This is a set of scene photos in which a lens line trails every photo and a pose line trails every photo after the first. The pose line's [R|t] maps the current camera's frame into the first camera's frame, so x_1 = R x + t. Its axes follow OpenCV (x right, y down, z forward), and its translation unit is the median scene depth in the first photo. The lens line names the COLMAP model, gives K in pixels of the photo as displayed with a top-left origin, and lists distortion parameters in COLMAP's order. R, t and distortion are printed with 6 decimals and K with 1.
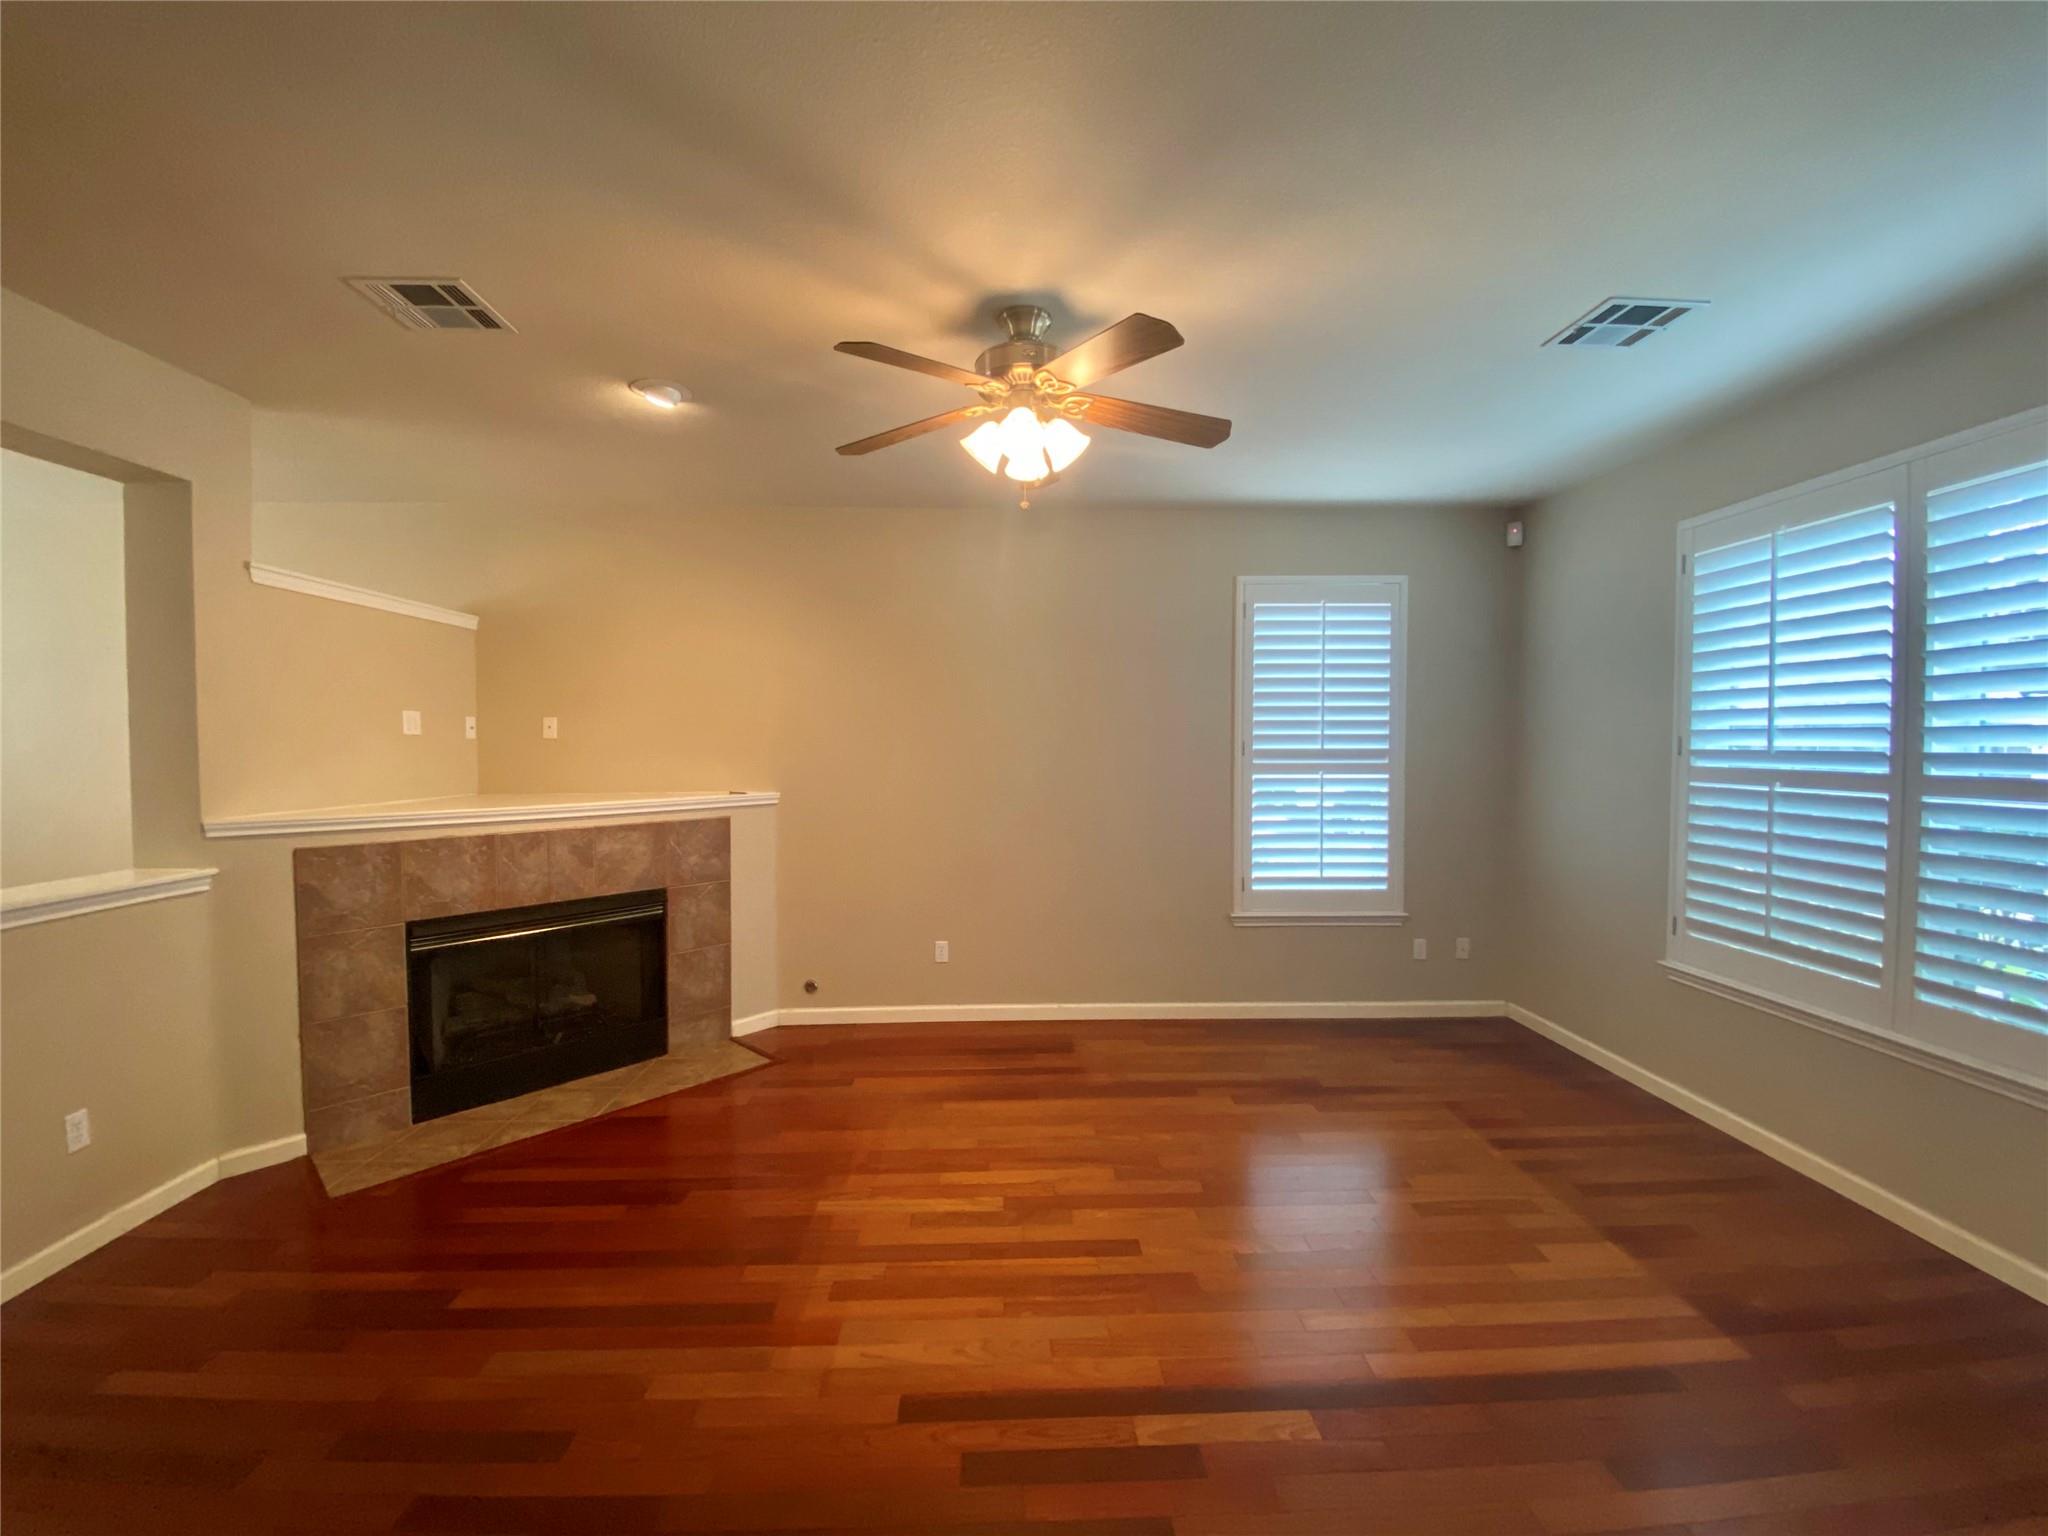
lens RADIAL K [[833.1, 0, 1028.7], [0, 833.1, 765.9], [0, 0, 1]] dist [0.032290, -0.027268]
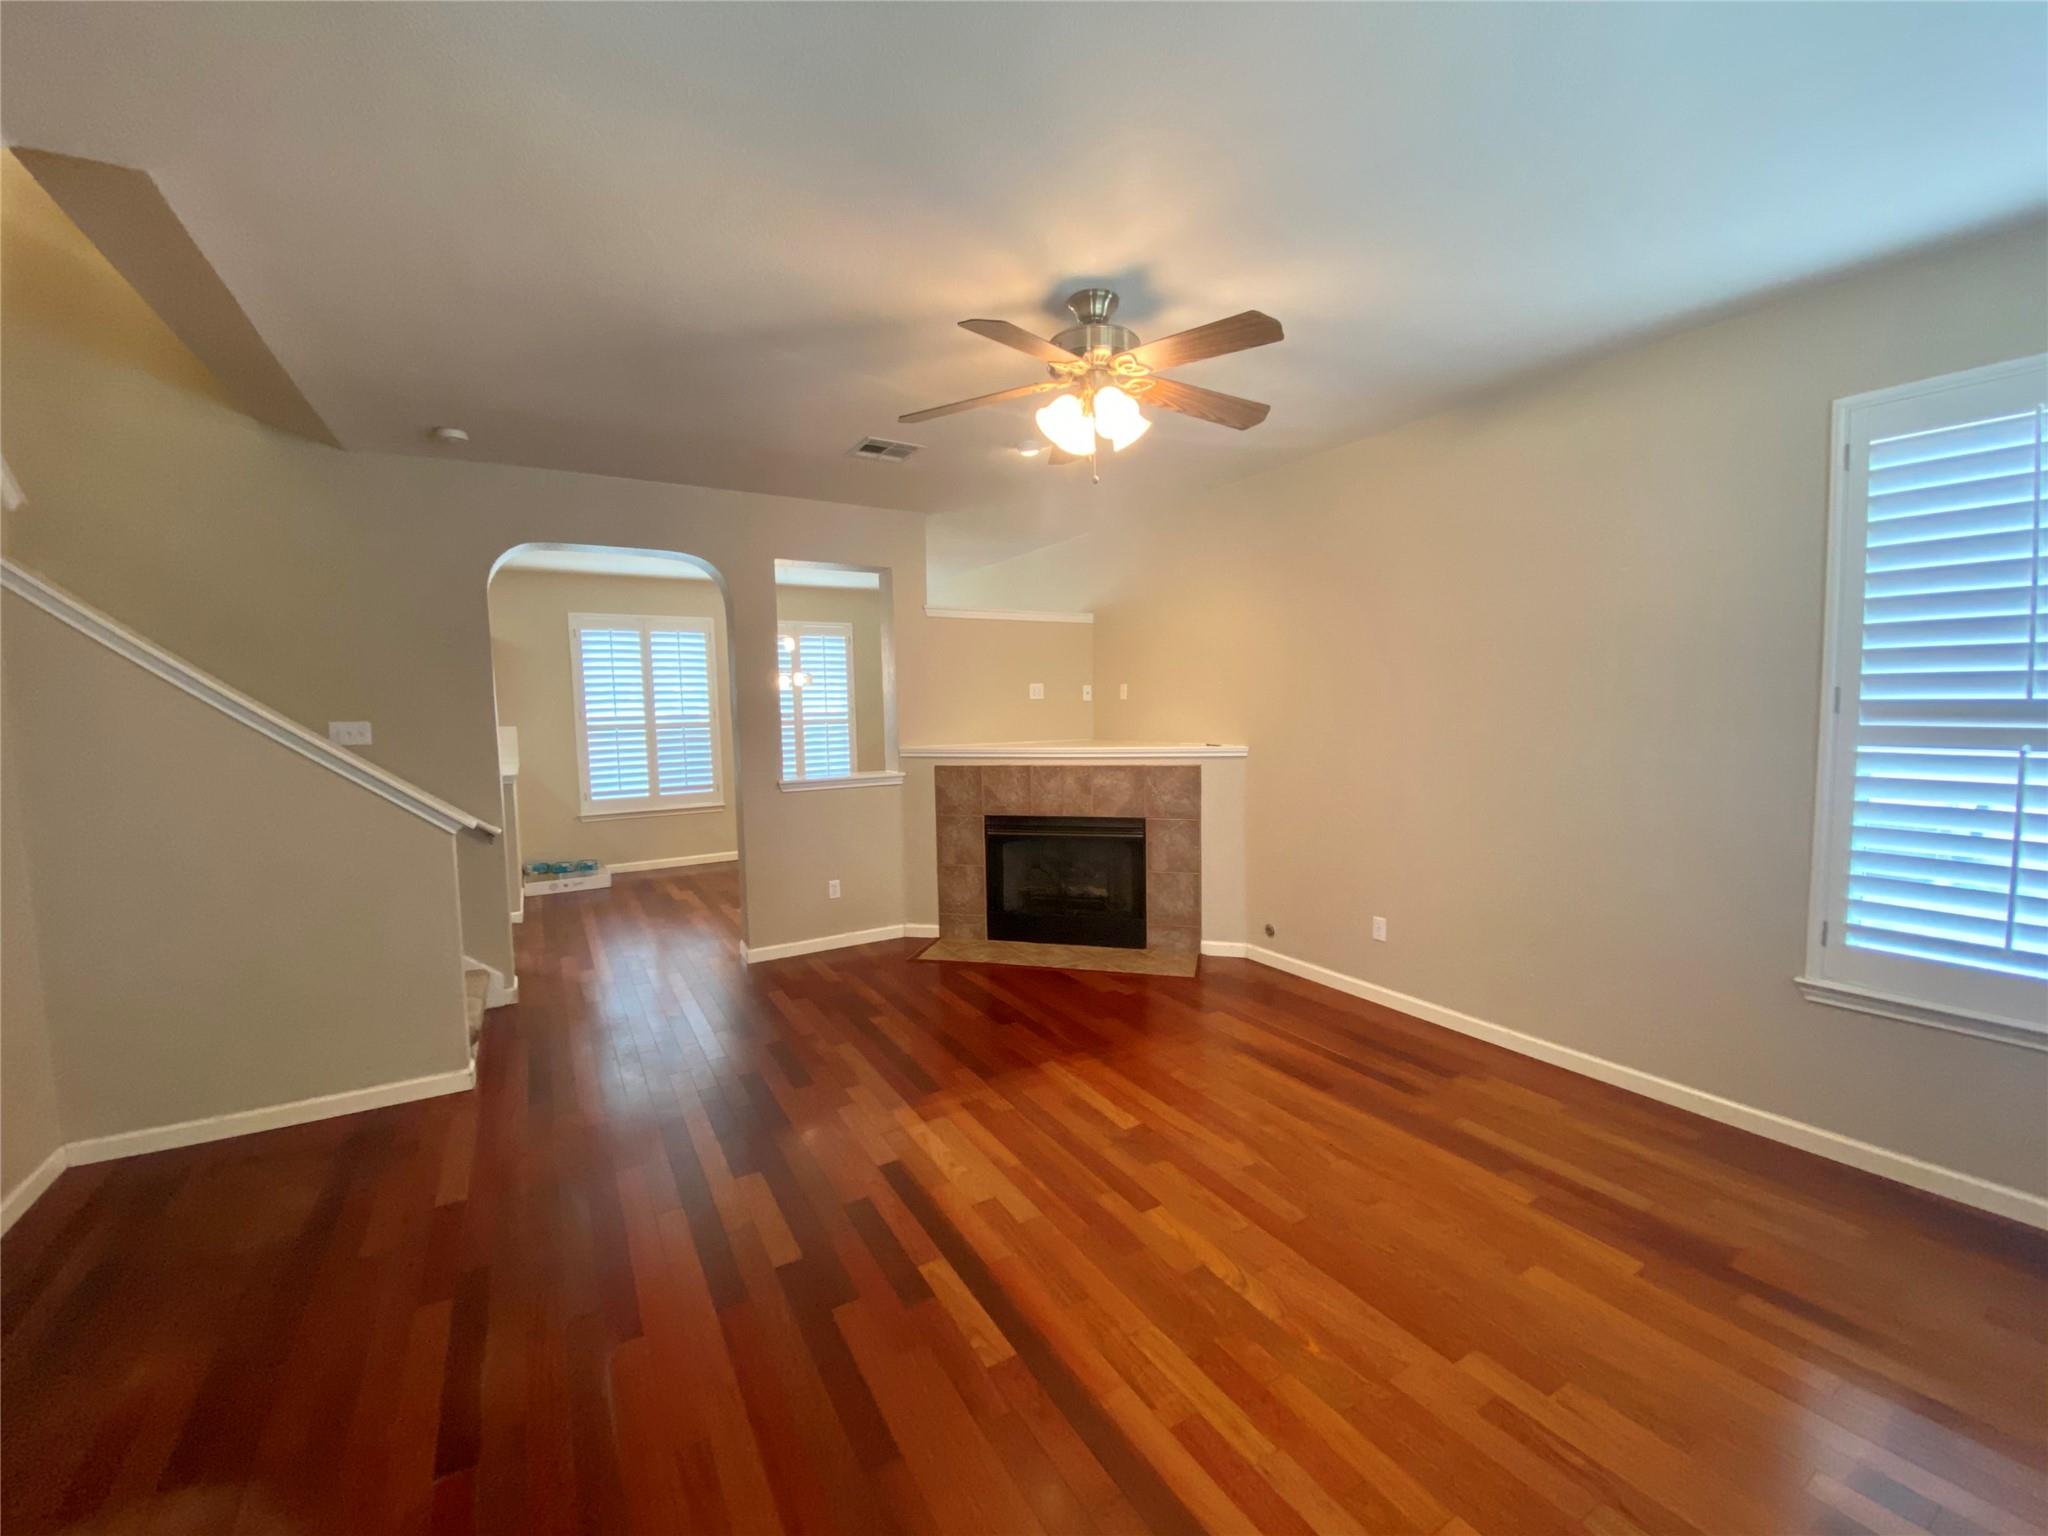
lens RADIAL K [[833.1, 0, 1028.7], [0, 833.1, 765.9], [0, 0, 1]] dist [0.032290, -0.027268]
pose [[0.461808, 0.057294, -0.885128, 0.677132], [-0.006332, 0.998099, 0.061303, -0.009248], [0.886958, -0.022705, 0.461293, 0.311267]]
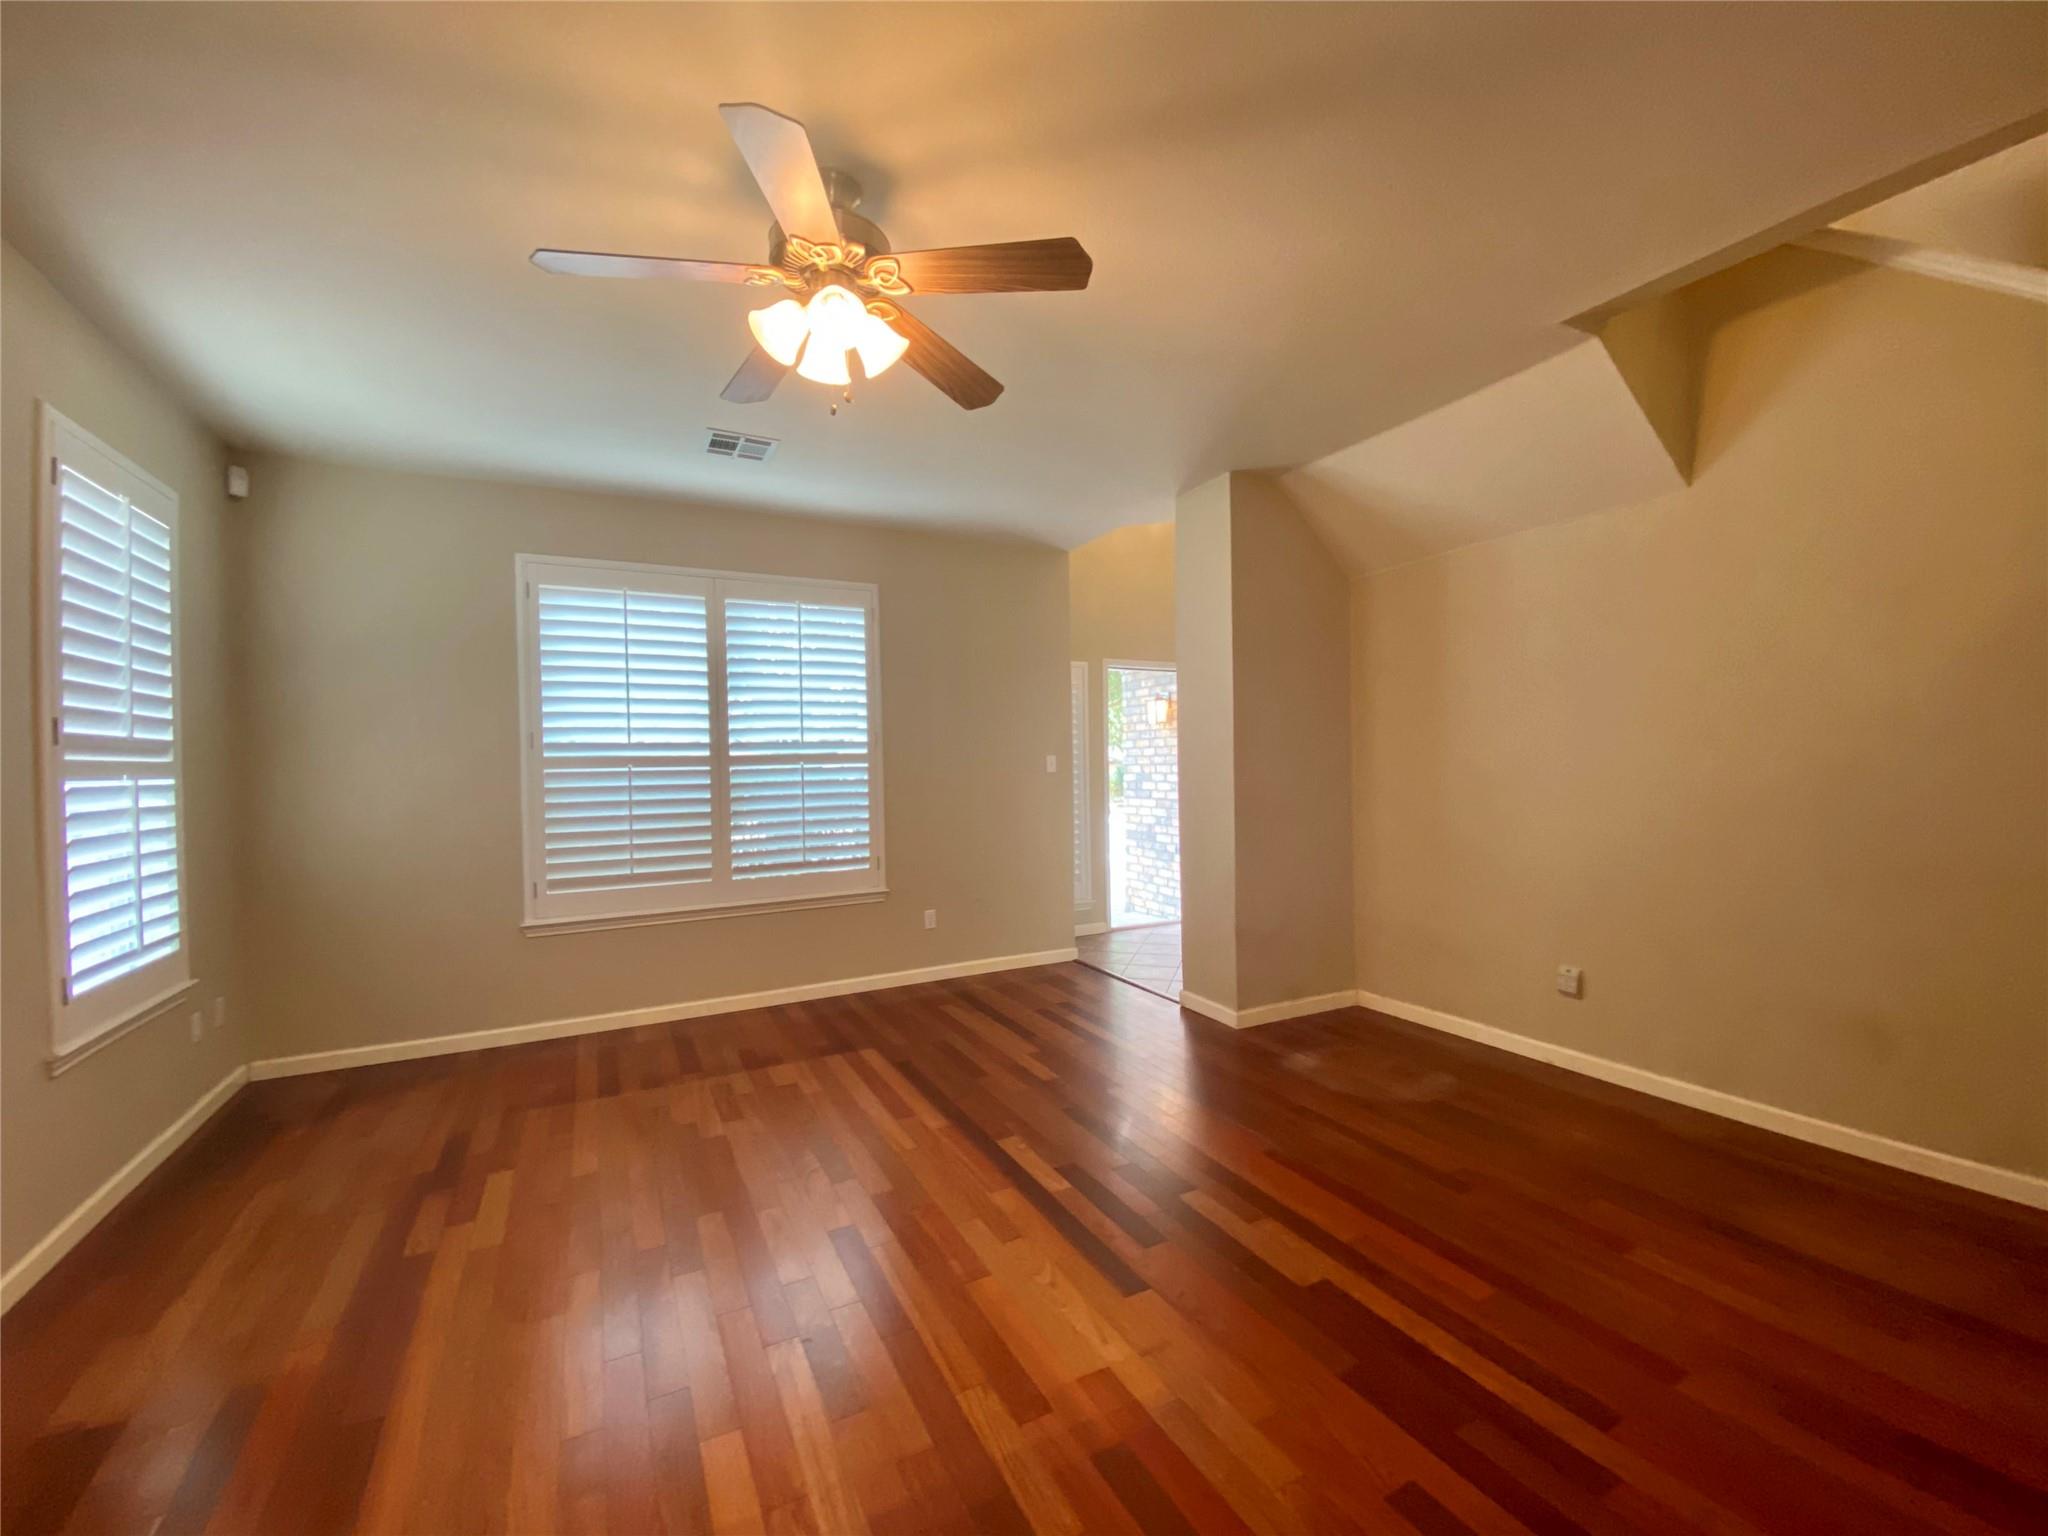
lens RADIAL K [[826.7, 0, 1015.4], [0, 826.7, 769.3], [0, 0, 1]] dist [0.028311, -0.027103]
pose [[-0.413761, 0.002958, 0.910381, -0.605825], [0.045321, 0.998822, 0.017352, 0.028370], [-0.909257, 0.048439, -0.413408, 0.872419]]
